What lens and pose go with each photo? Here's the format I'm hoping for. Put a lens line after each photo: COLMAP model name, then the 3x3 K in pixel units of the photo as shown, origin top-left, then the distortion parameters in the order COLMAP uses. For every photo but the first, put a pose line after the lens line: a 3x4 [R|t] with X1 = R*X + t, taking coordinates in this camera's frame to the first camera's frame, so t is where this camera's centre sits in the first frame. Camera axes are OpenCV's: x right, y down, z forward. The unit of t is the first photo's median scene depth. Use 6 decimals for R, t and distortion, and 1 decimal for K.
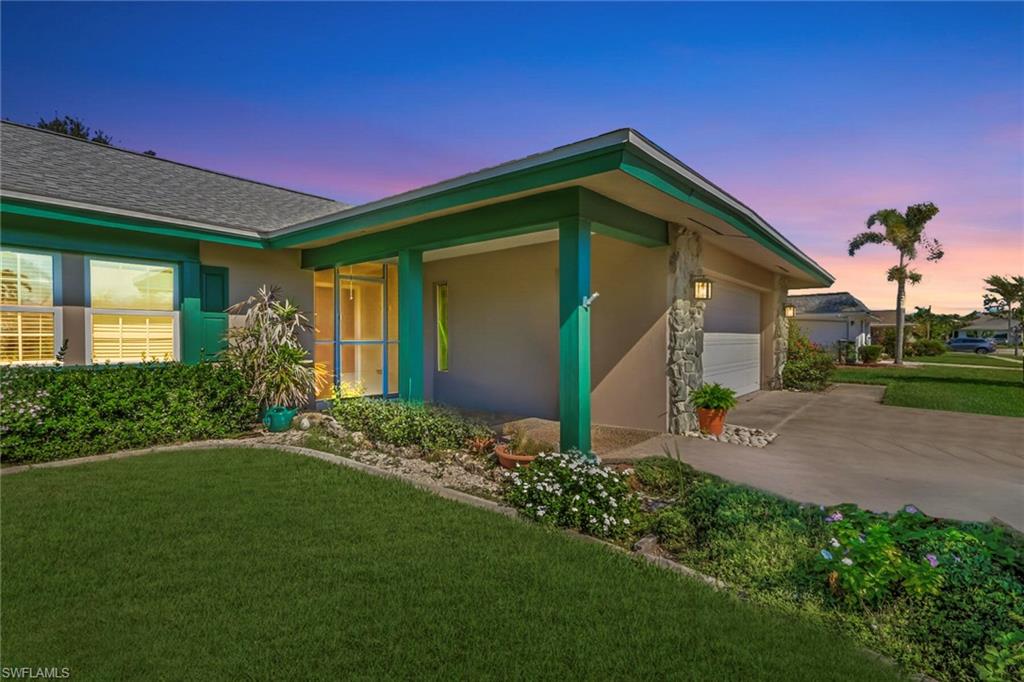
lens RADIAL K [[475.0, 0, 519.9], [0, 475.0, 341.3], [0, 0, 1]] dist [0.000289, -0.000608]
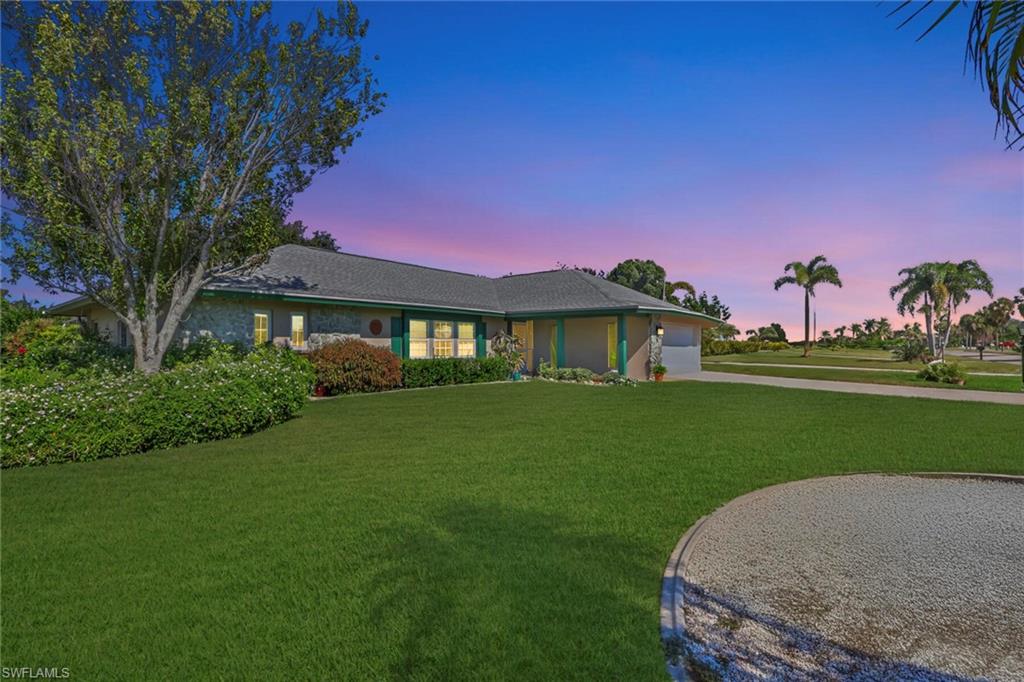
lens RADIAL K [[475.0, 0, 501.7], [0, 475.0, 342.2], [0, 0, 1]] dist [0.000289, -0.000608]
pose [[0.999999, 0.000467, -0.001271, -0.534838], [-0.000487, 0.999867, -0.016303, 0.000669], [0.001264, 0.016304, 0.999866, -1.751656]]
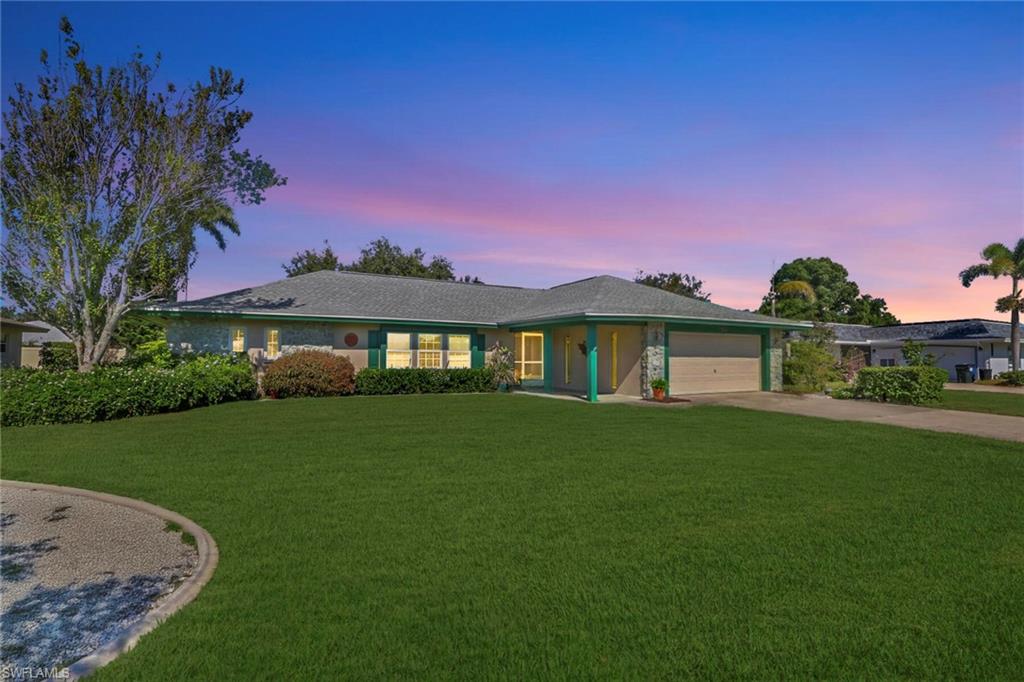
lens RADIAL K [[475.0, 0, 507.6], [0, 475.0, 343.9], [0, 0, 1]] dist [0.000289, -0.000608]
pose [[0.924383, -0.009923, -0.381337, 0.557156], [-0.007188, 0.999031, -0.043418, 0.017564], [0.381398, 0.042876, 0.923416, -1.502479]]
